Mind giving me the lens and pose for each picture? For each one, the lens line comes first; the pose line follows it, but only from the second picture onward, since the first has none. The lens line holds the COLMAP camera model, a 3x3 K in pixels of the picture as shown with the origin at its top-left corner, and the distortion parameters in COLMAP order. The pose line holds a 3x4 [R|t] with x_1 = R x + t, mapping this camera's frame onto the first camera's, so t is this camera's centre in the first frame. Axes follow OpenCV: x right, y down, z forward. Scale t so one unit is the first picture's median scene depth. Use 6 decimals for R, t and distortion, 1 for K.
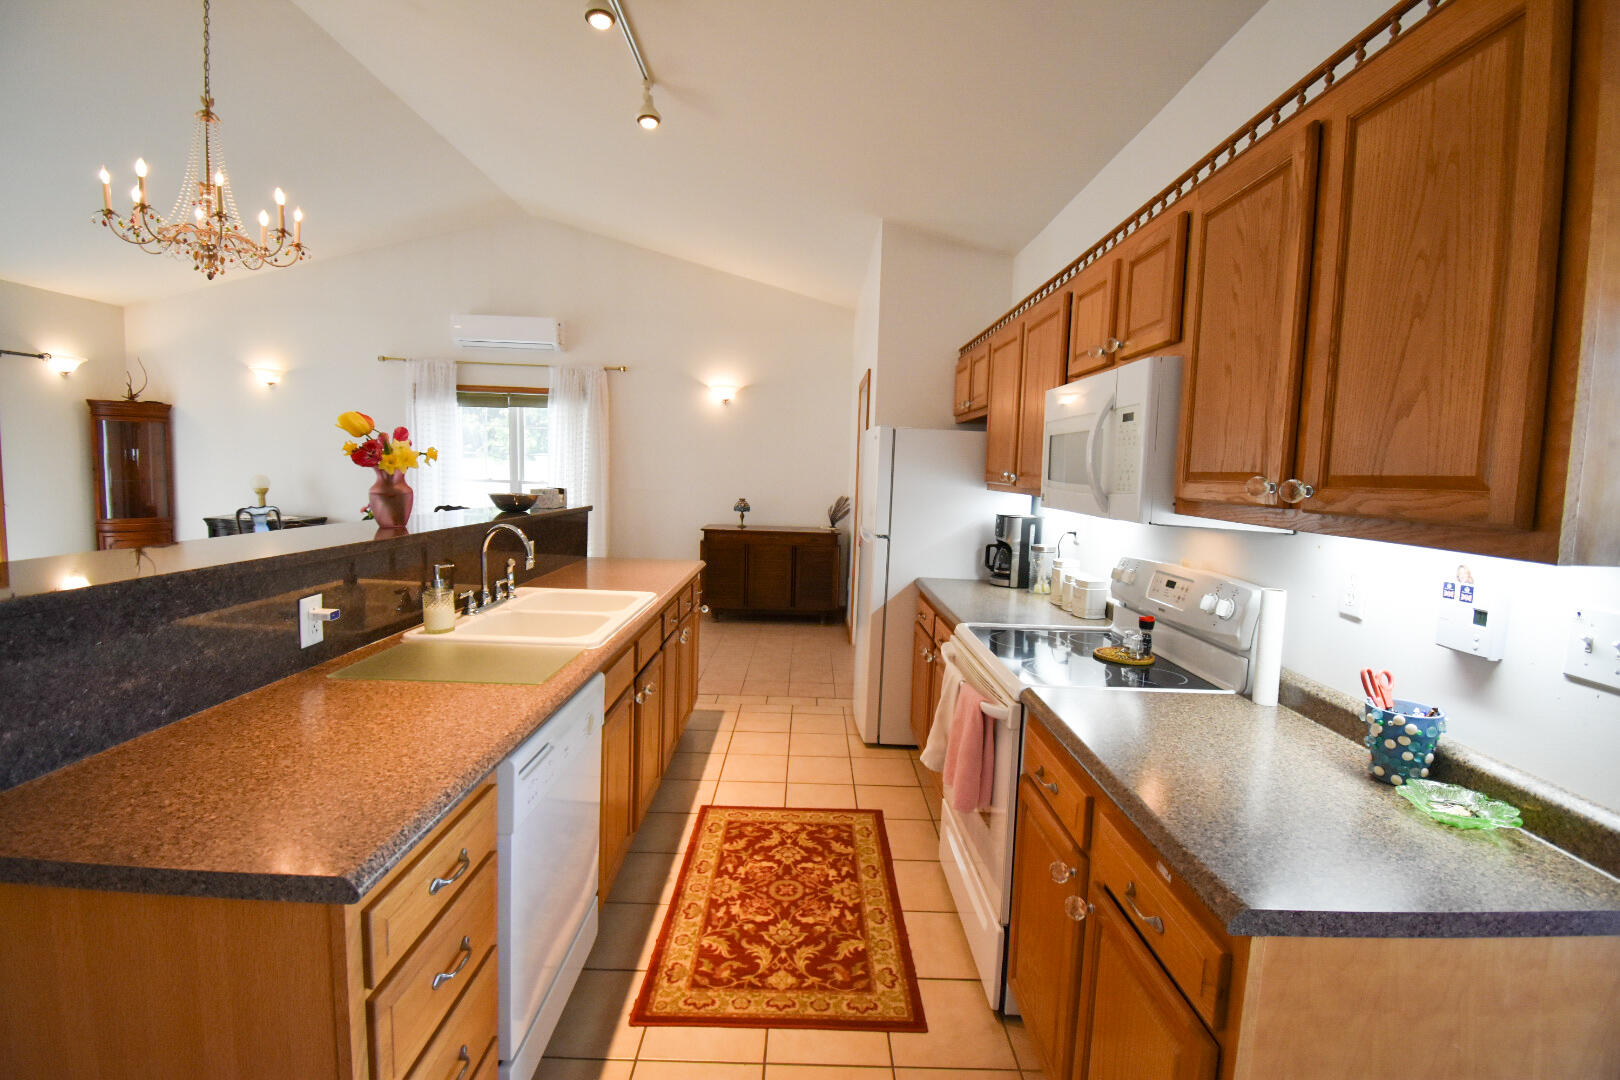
lens RADIAL K [[702.5, 0, 814.0], [0, 702.5, 537.1], [0, 0, 1]] dist [0.015690, -0.021765]
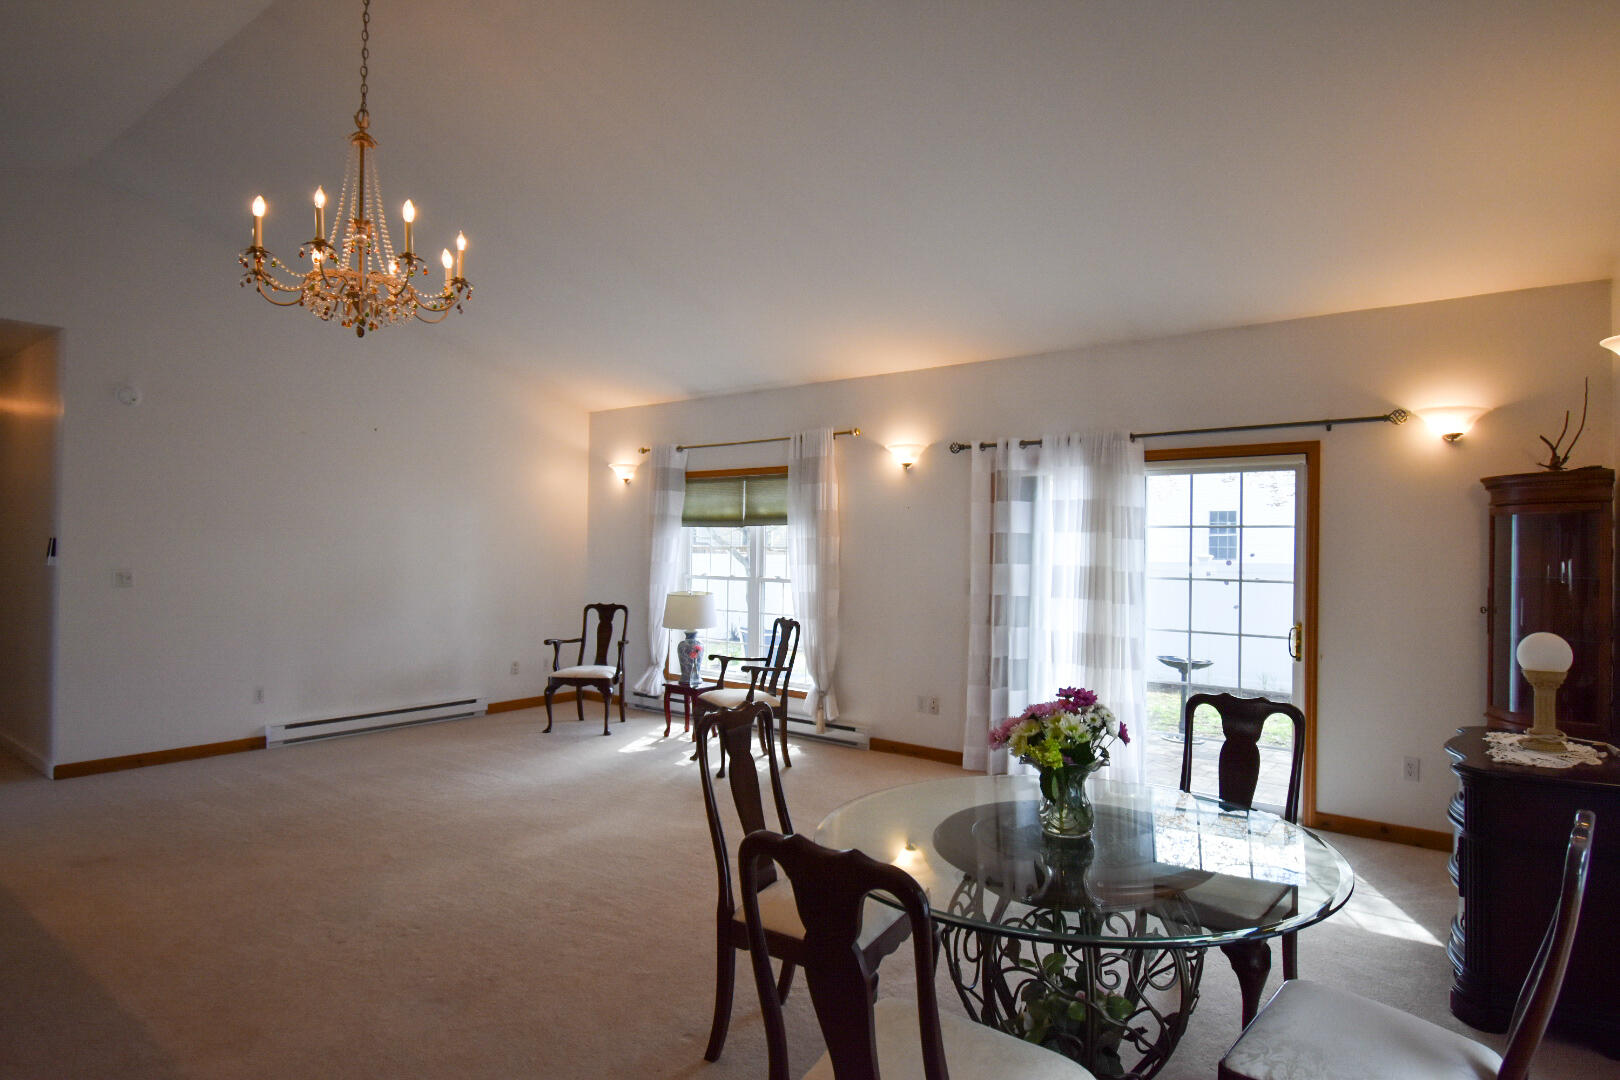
lens RADIAL K [[918.0, 0, 828.0], [0, 918.0, 541.5], [0, 0, 1]] dist [0.006871, 0.000715]
pose [[-0.613405, -0.050875, -0.788128, -0.171471], [-0.112219, 0.993412, 0.023214, -0.104831], [0.781755, 0.102683, -0.615073, 0.993397]]
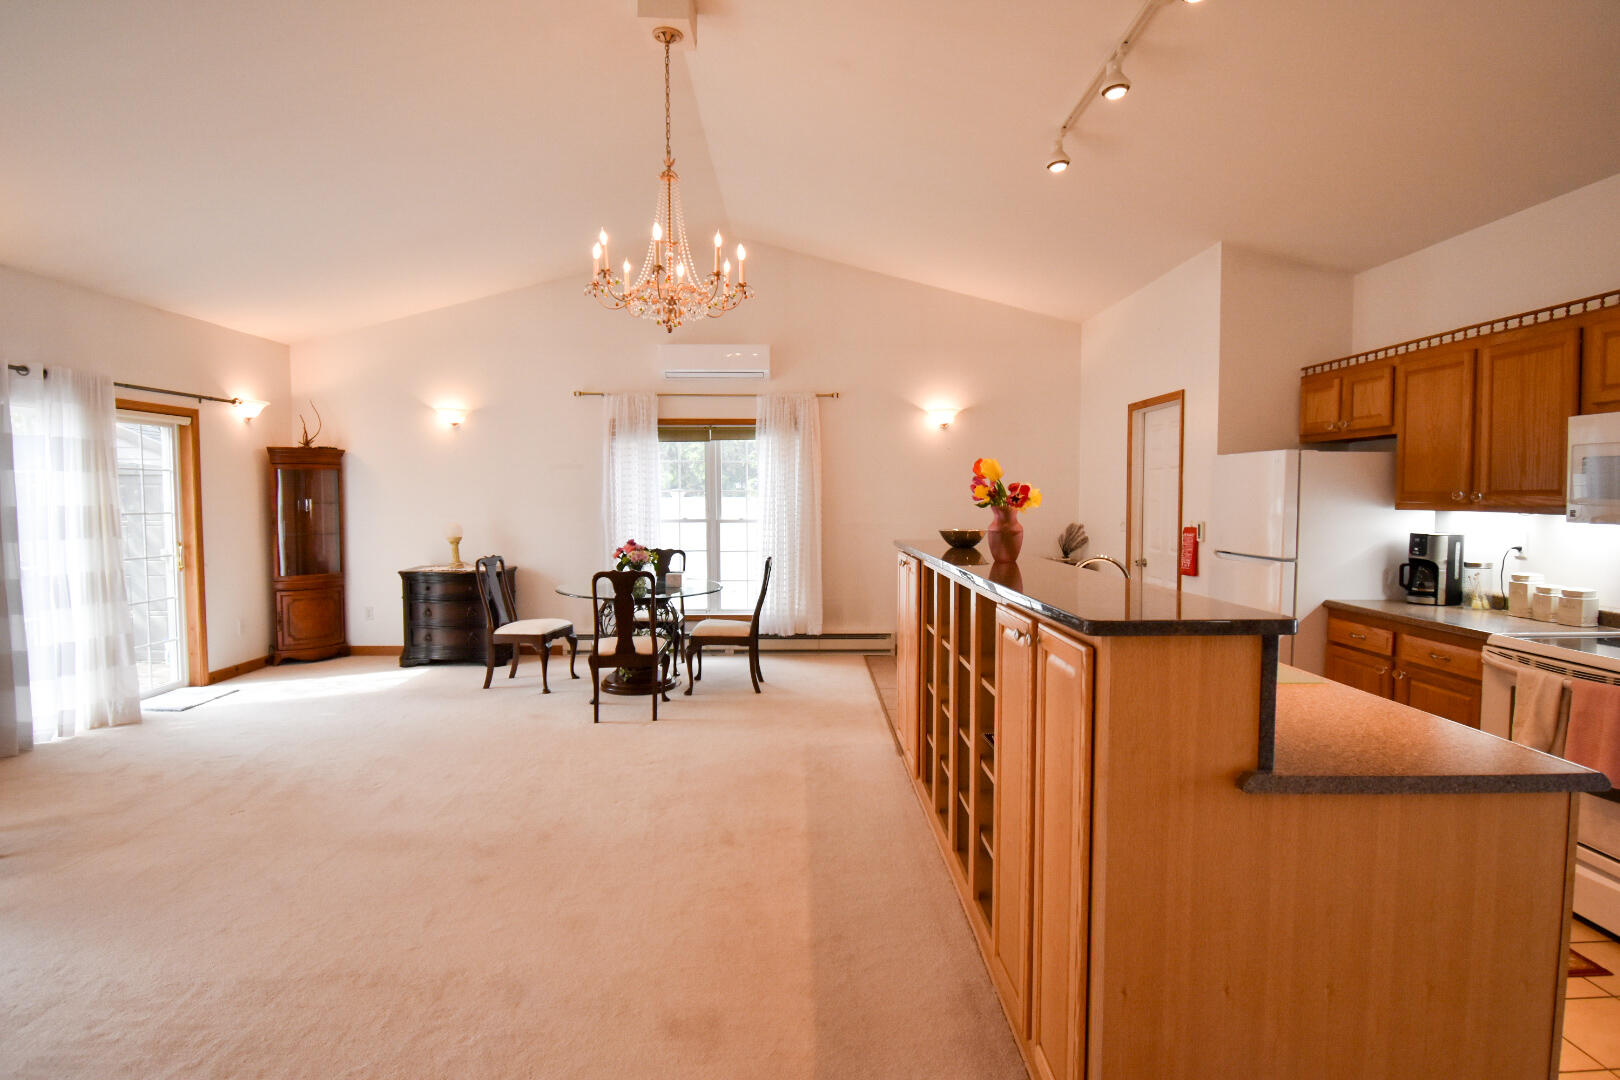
lens RADIAL K [[848.8, 0, 811.3], [0, 848.8, 545.0], [0, 0, 1]] dist [0.014724, -0.000287]
pose [[0.999355, -0.035868, 0.001610, -0.315961], [0.035903, 0.998679, -0.036770, -0.001062], [-0.000289, 0.036804, 0.999322, -0.116972]]
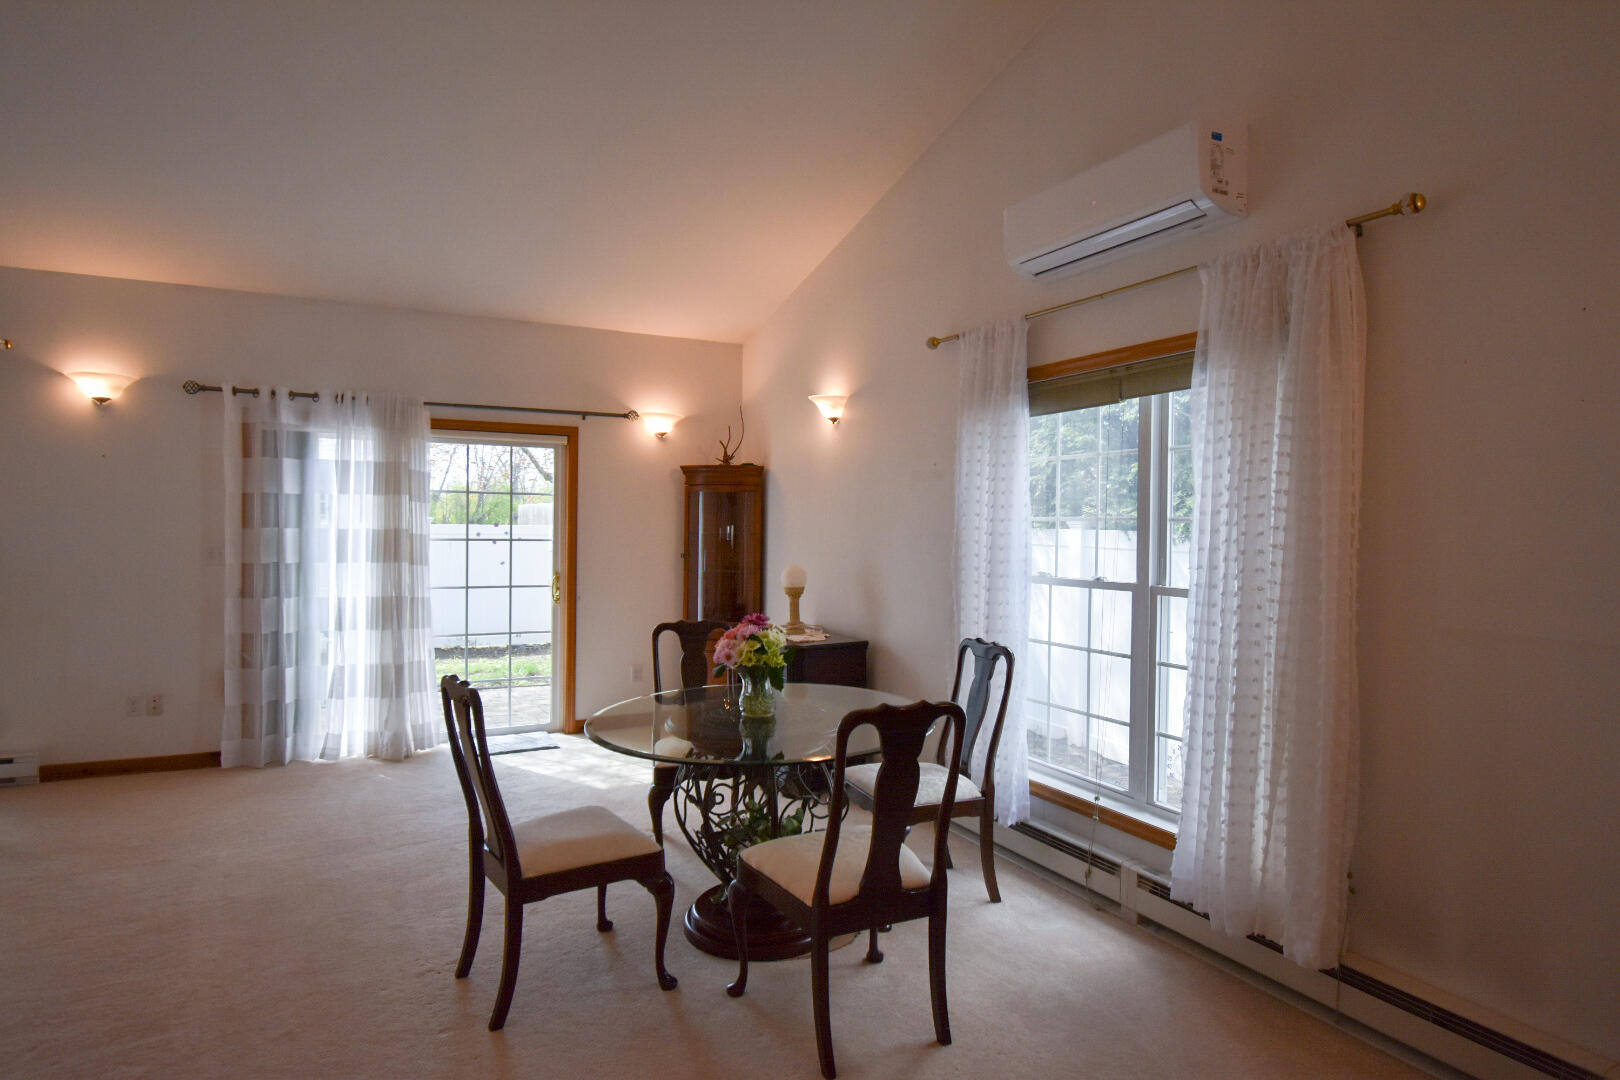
lens RADIAL K [[918.0, 0, 828.0], [0, 918.0, 541.5], [0, 0, 1]] dist [0.006871, 0.000715]
pose [[0.468477, -0.013593, -0.883371, -0.054798], [-0.082245, 0.994869, -0.058925, -0.063144], [0.879639, 0.100258, 0.464955, 0.638783]]
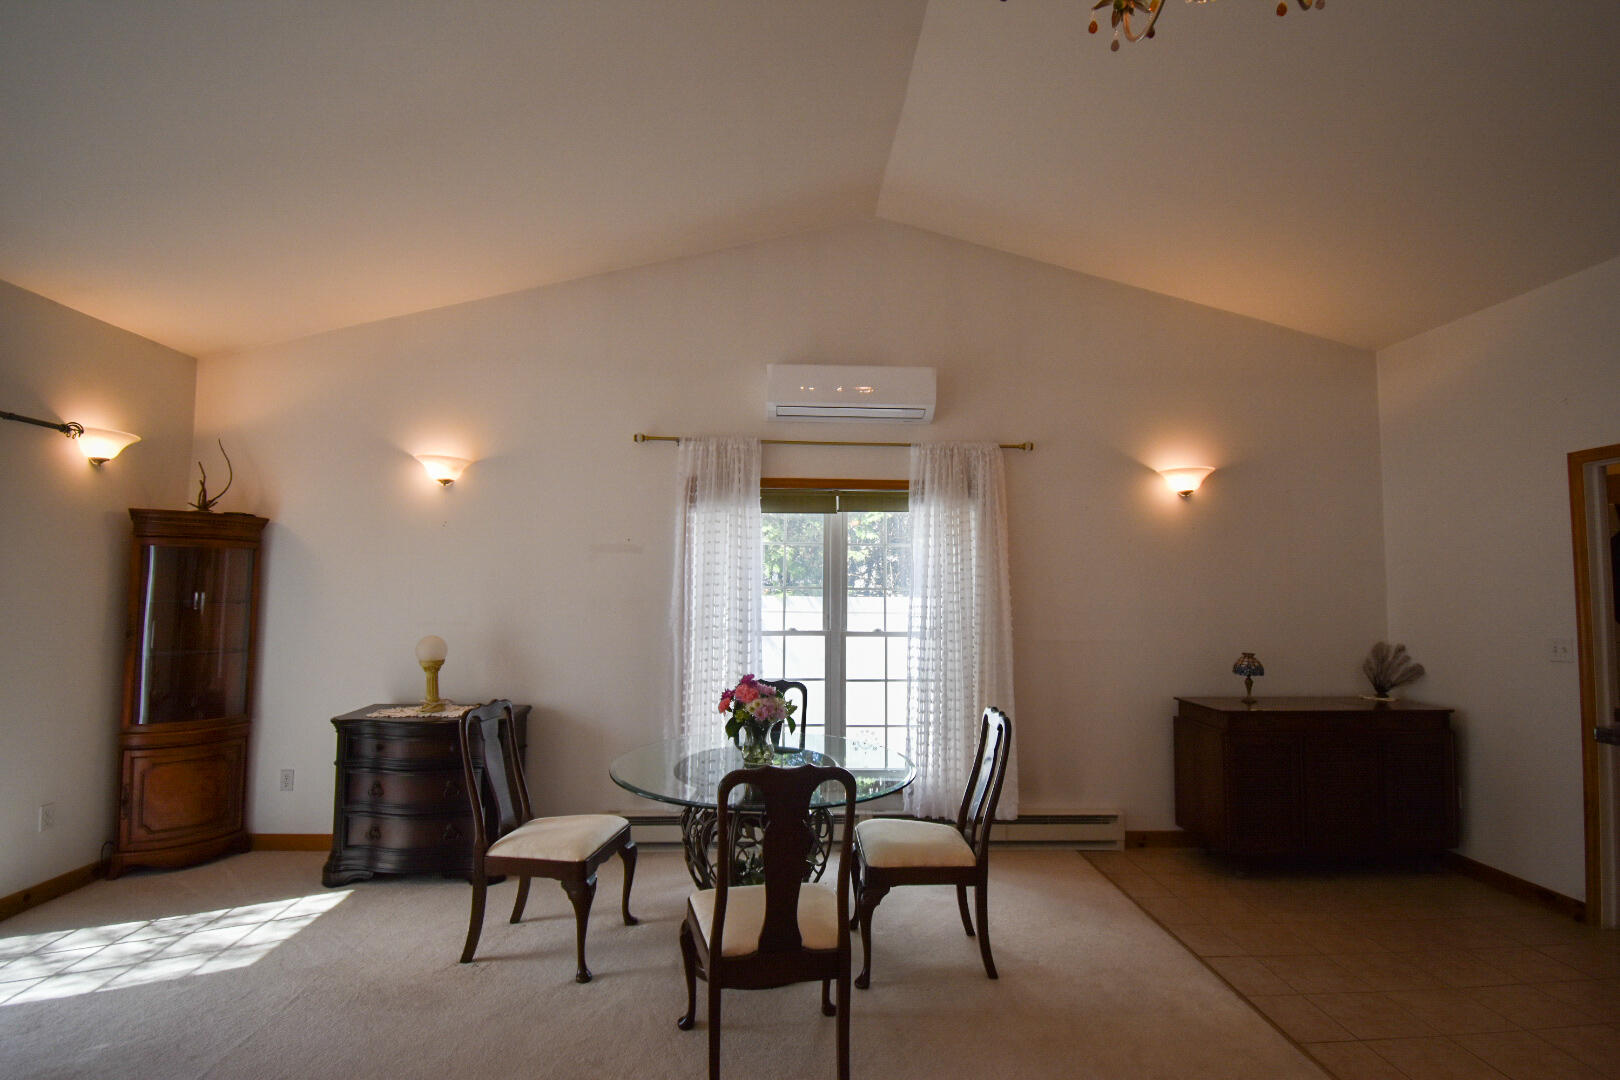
lens RADIAL K [[764.1, 0, 810.0], [0, 764.1, 540.0], [0, 0, 1]] dist [0.031015, -0.029306]
pose [[0.999031, -0.022633, 0.037740, -0.496328], [0.028353, 0.986924, -0.158675, -0.056639], [-0.033655, 0.159592, 0.986609, 0.355573]]
